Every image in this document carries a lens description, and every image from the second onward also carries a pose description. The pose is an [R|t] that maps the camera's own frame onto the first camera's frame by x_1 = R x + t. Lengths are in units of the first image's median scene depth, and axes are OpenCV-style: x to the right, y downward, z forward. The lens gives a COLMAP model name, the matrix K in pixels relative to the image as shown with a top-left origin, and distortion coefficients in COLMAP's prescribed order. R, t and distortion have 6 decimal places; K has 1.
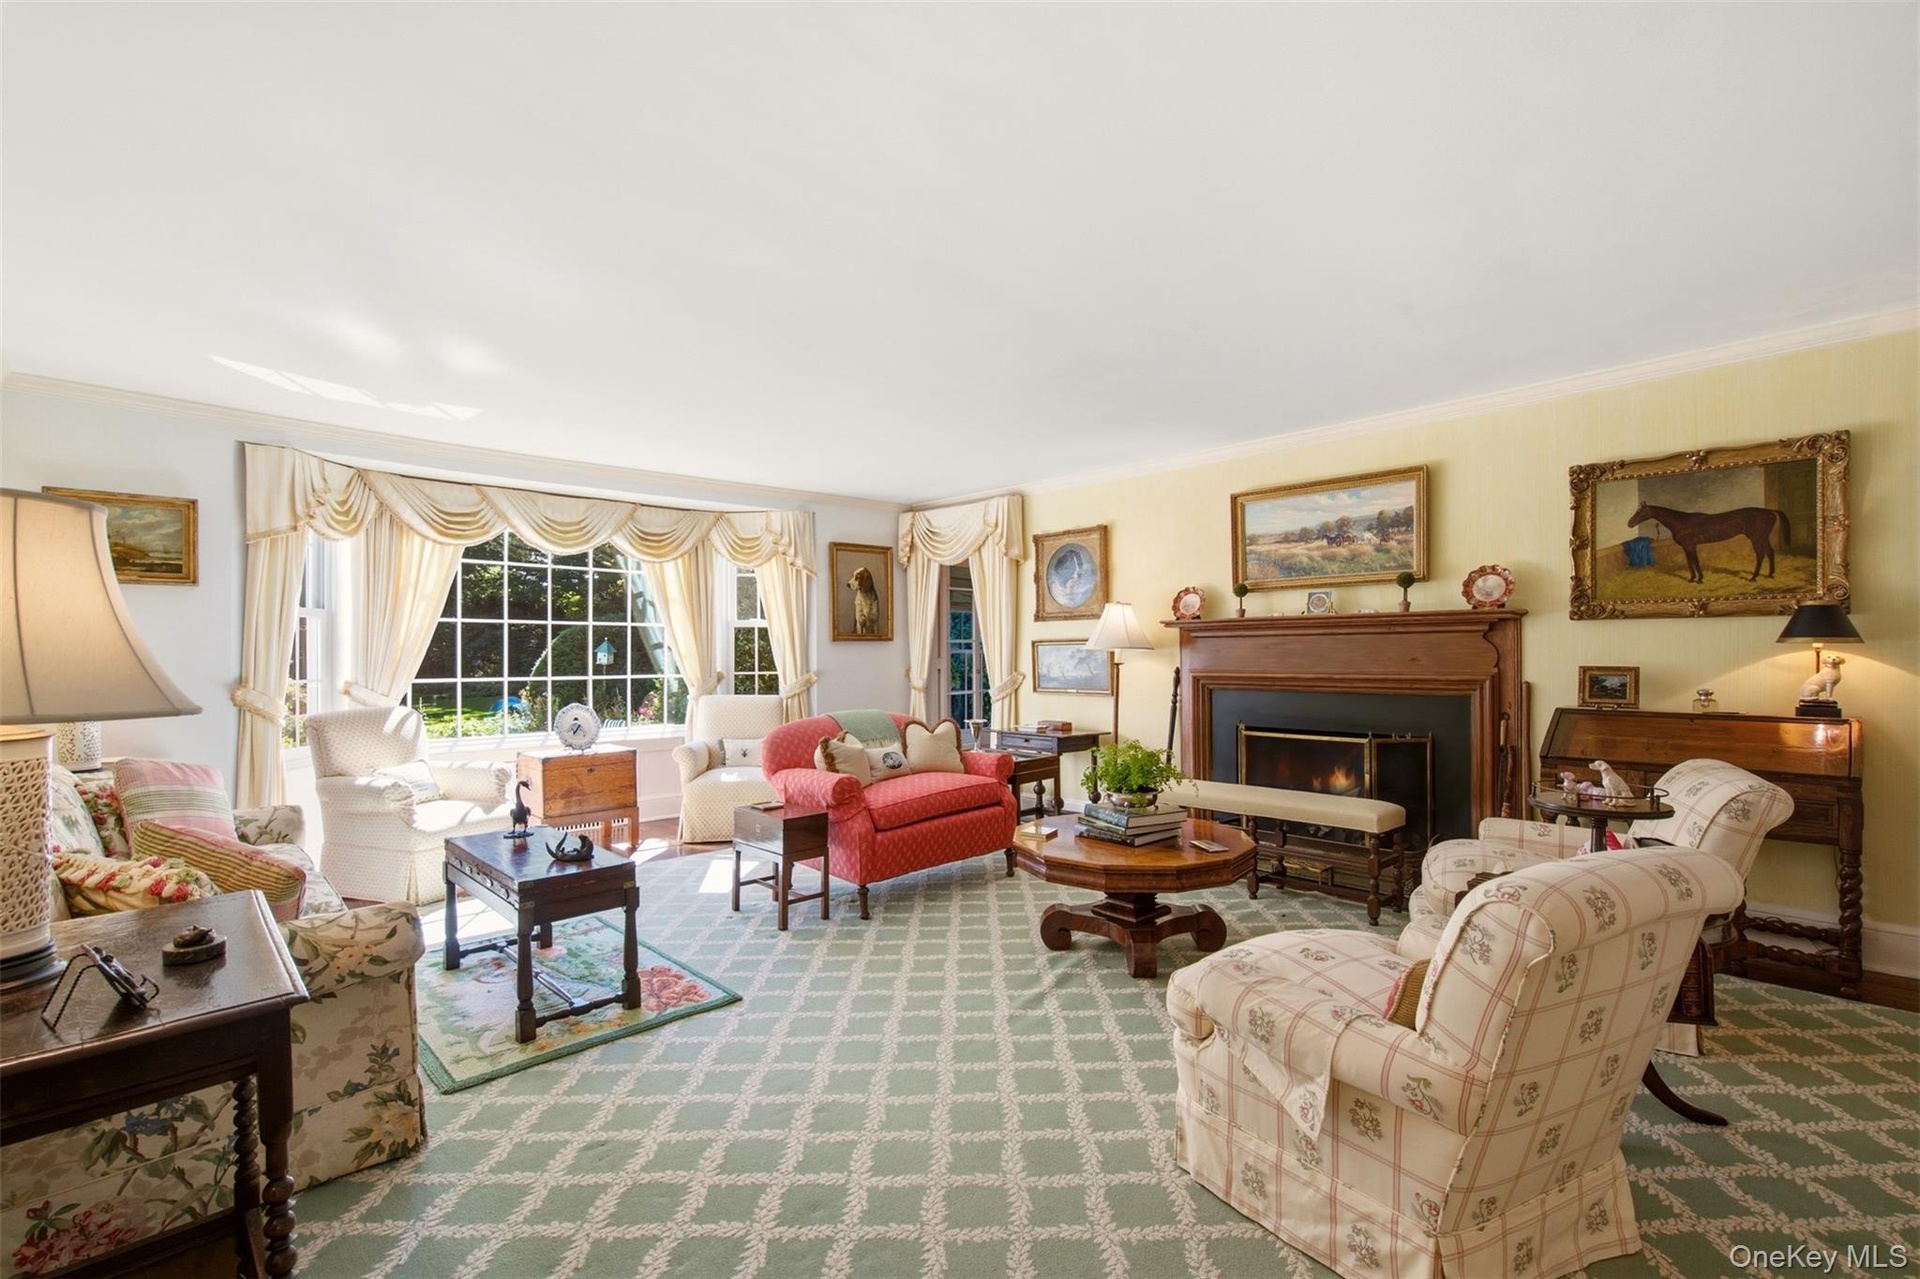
lens RADIAL K [[862.5, 0, 957.6], [0, 862.5, 655.8], [0, 0, 1]] dist [0.000986, -0.000042]
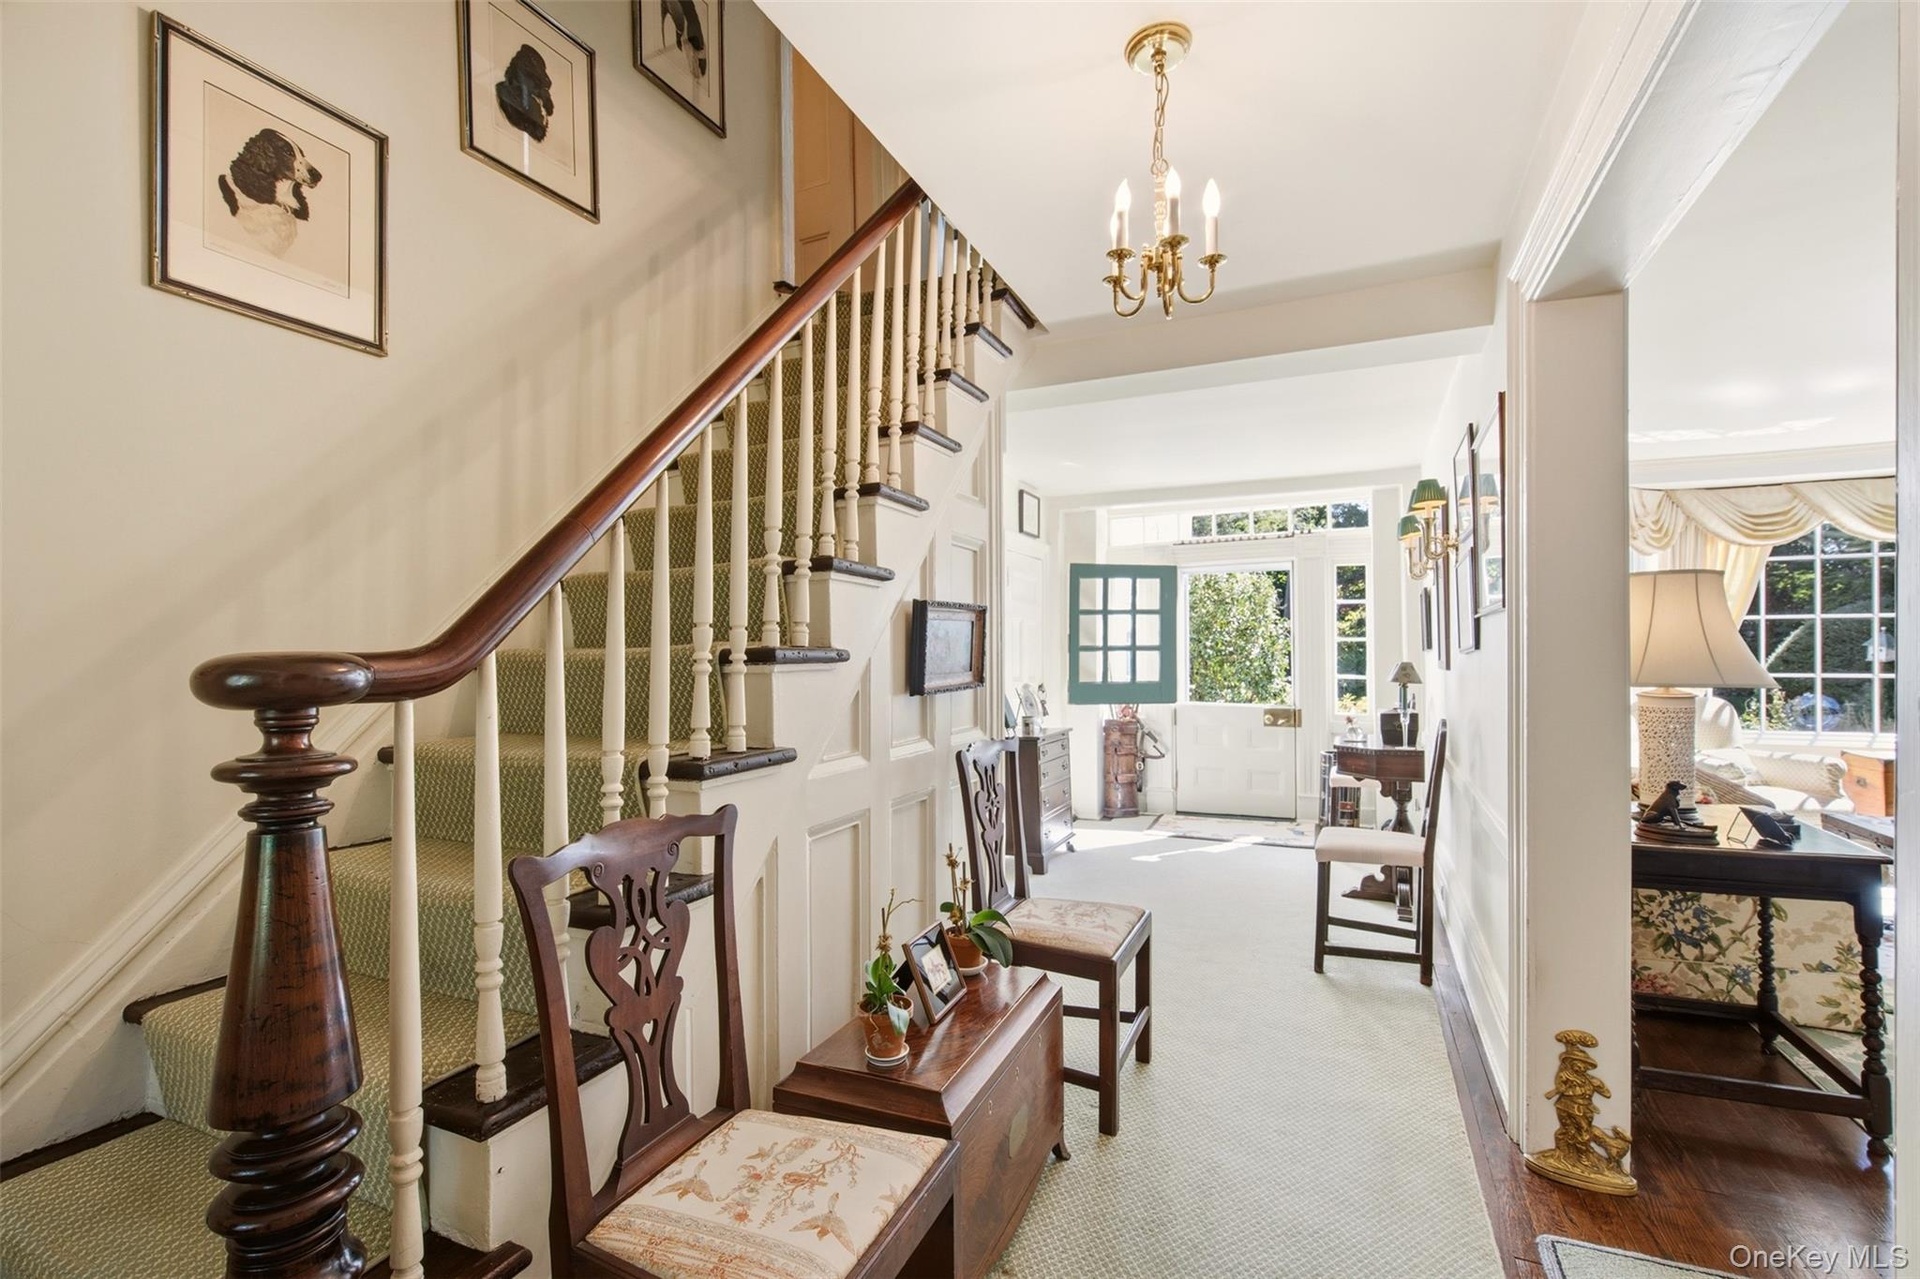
lens RADIAL K [[862.5, 0, 957.6], [0, 862.5, 655.8], [0, 0, 1]] dist [0.000986, -0.000042]
pose [[0.372397, 0.002005, -0.928071, 0.024373], [0.001078, 0.999996, 0.002593, 0.000670], [0.928073, -0.001966, 0.372393, -0.328210]]
